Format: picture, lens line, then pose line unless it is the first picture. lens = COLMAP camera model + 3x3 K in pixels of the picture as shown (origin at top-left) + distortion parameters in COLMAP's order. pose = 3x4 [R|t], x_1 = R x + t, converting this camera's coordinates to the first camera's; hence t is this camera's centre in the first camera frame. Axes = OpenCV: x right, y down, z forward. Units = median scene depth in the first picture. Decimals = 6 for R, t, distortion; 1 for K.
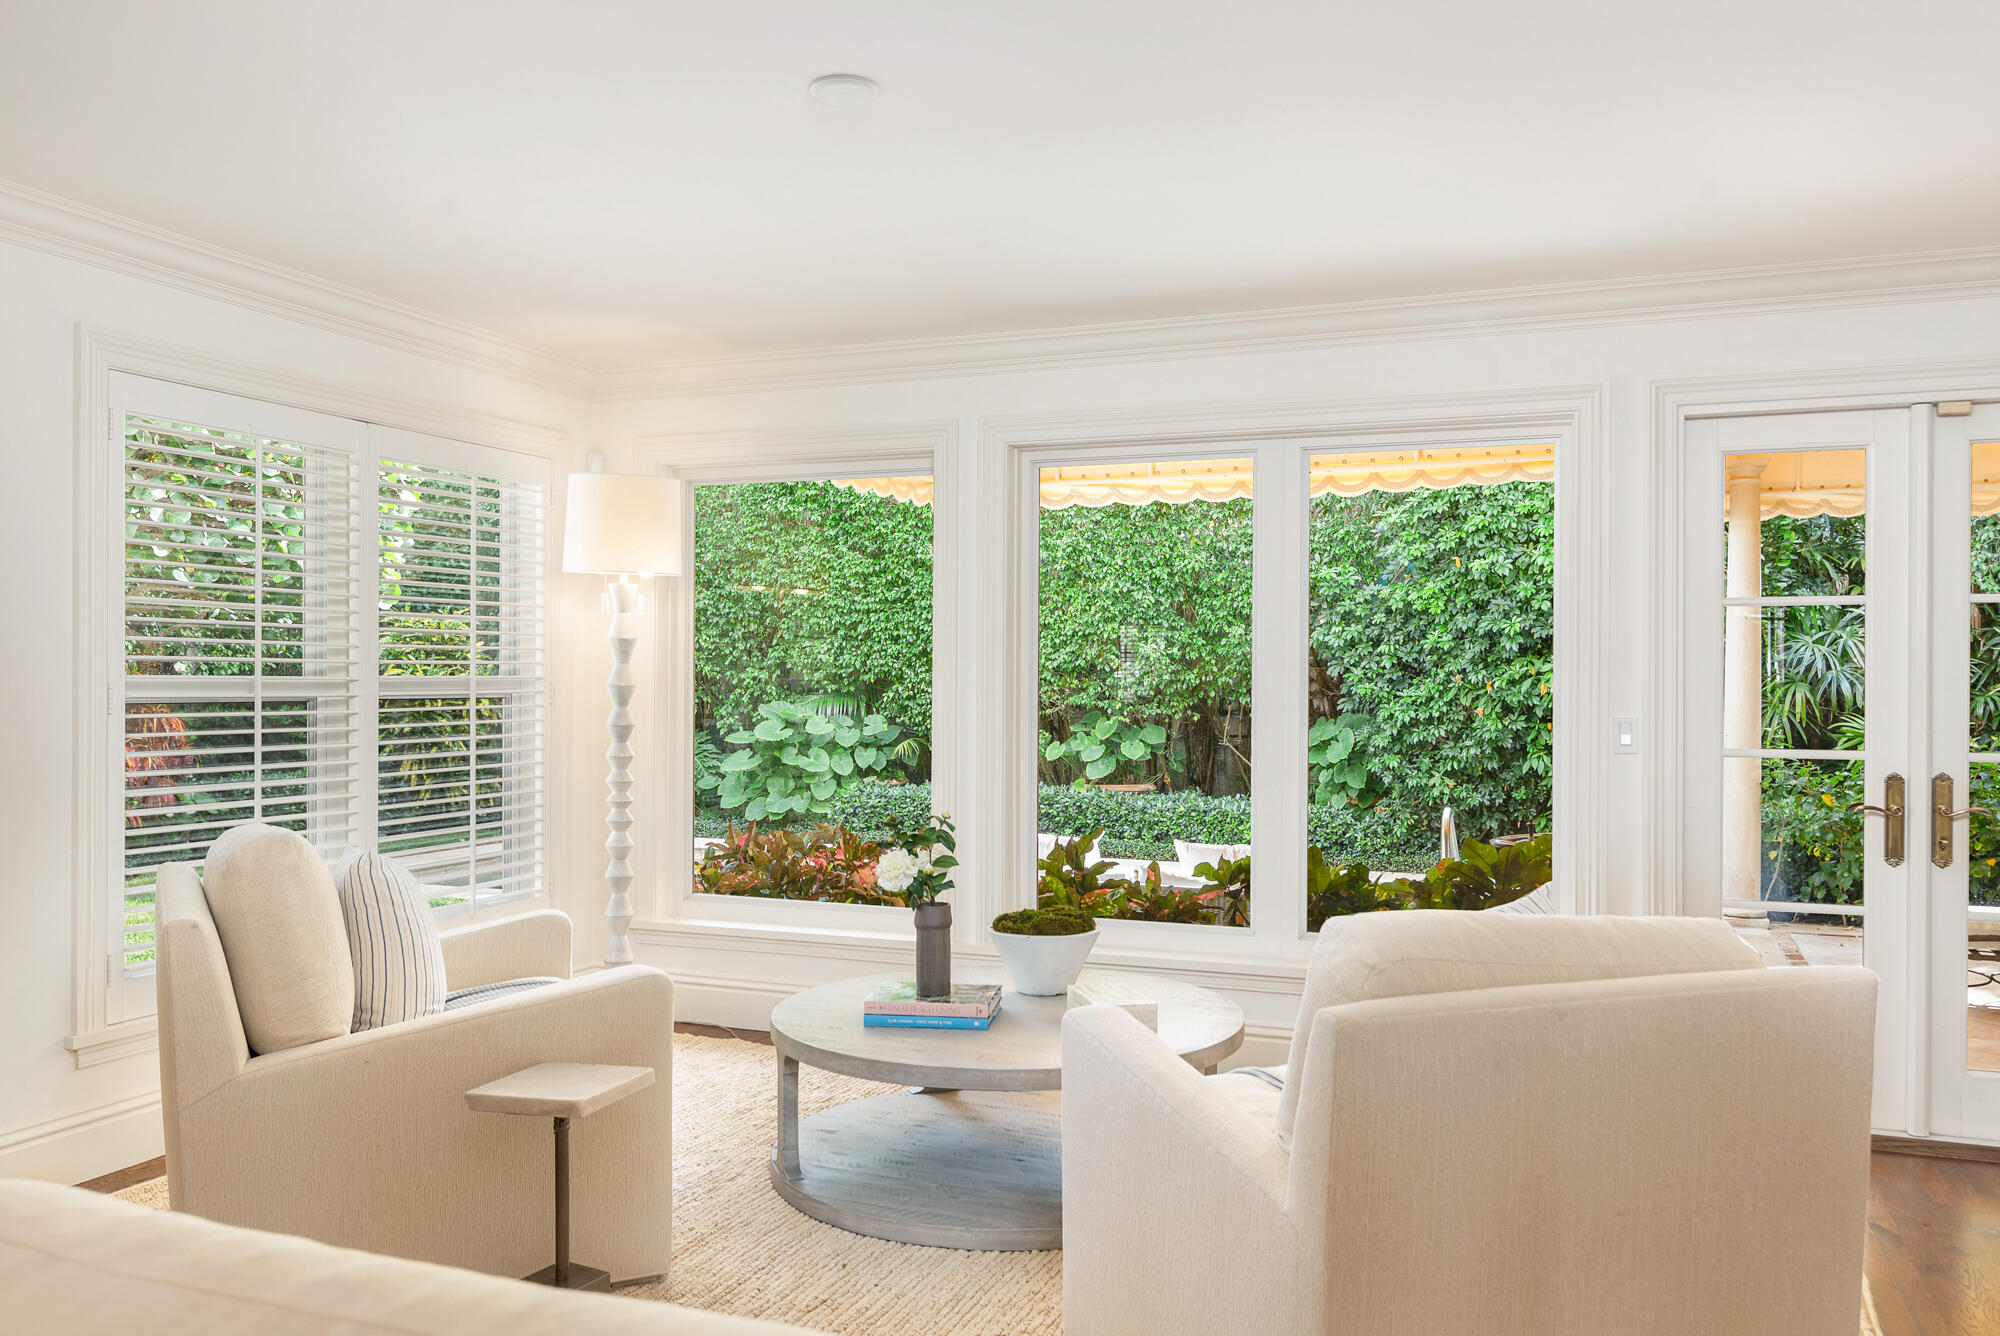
lens RADIAL K [[1548.7, 0, 999.7], [0, 1548.7, 670.6], [0, 0, 1]] dist [0.002009, -0.000749]
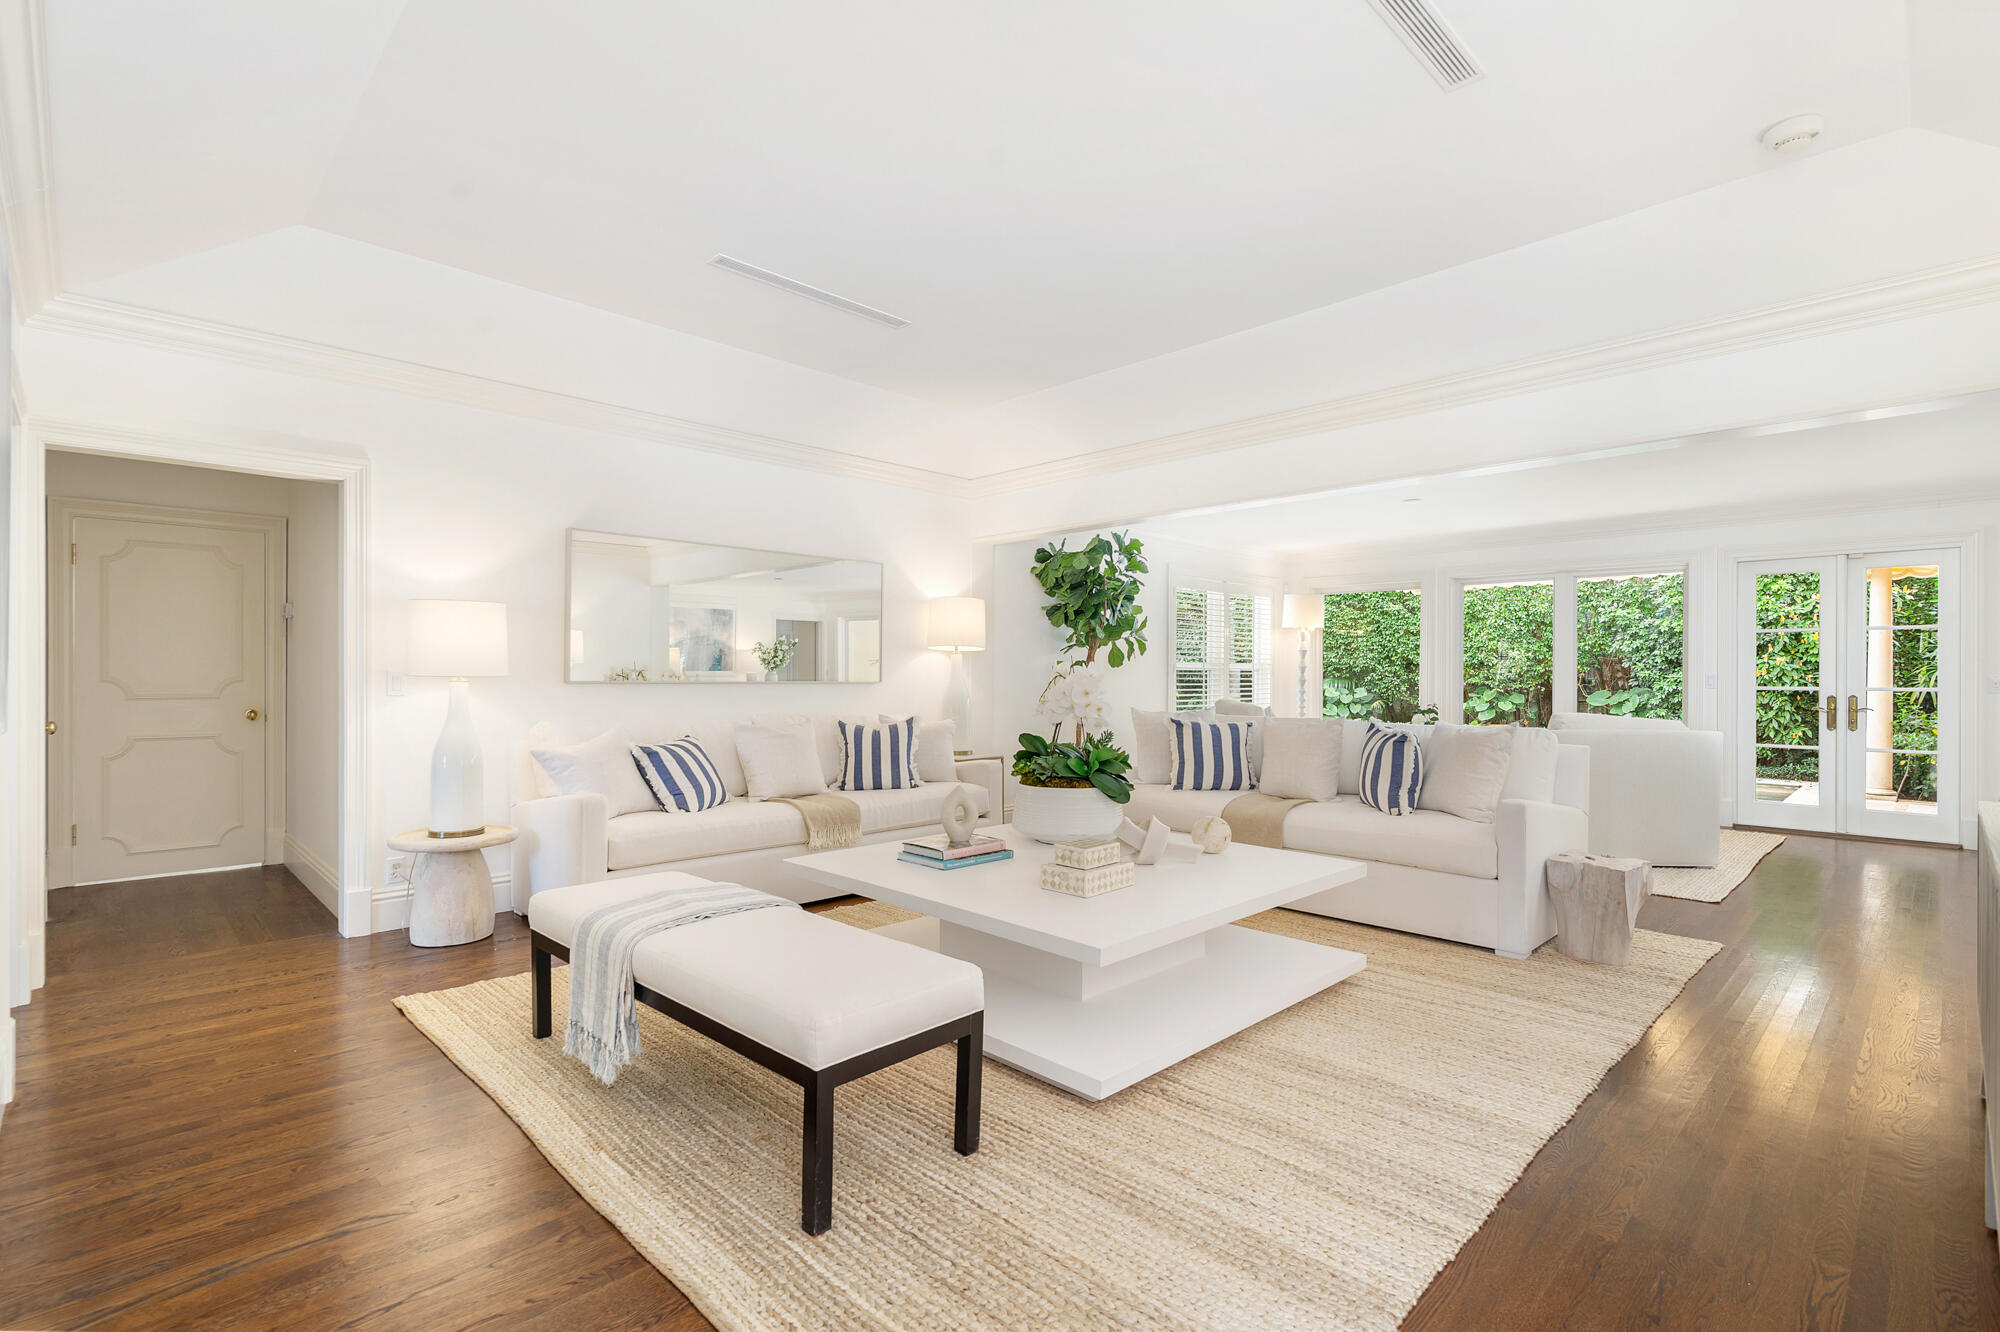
lens RADIAL K [[912.5, 0, 998.7], [0, 912.5, 670.2], [0, 0, 1]] dist [-0.003790, -0.000621]
pose [[0.911872, -0.001762, -0.410470, -0.024861], [0.001001, 0.999997, -0.002068, 0.008264], [0.410472, 0.001475, 0.911872, -0.311108]]
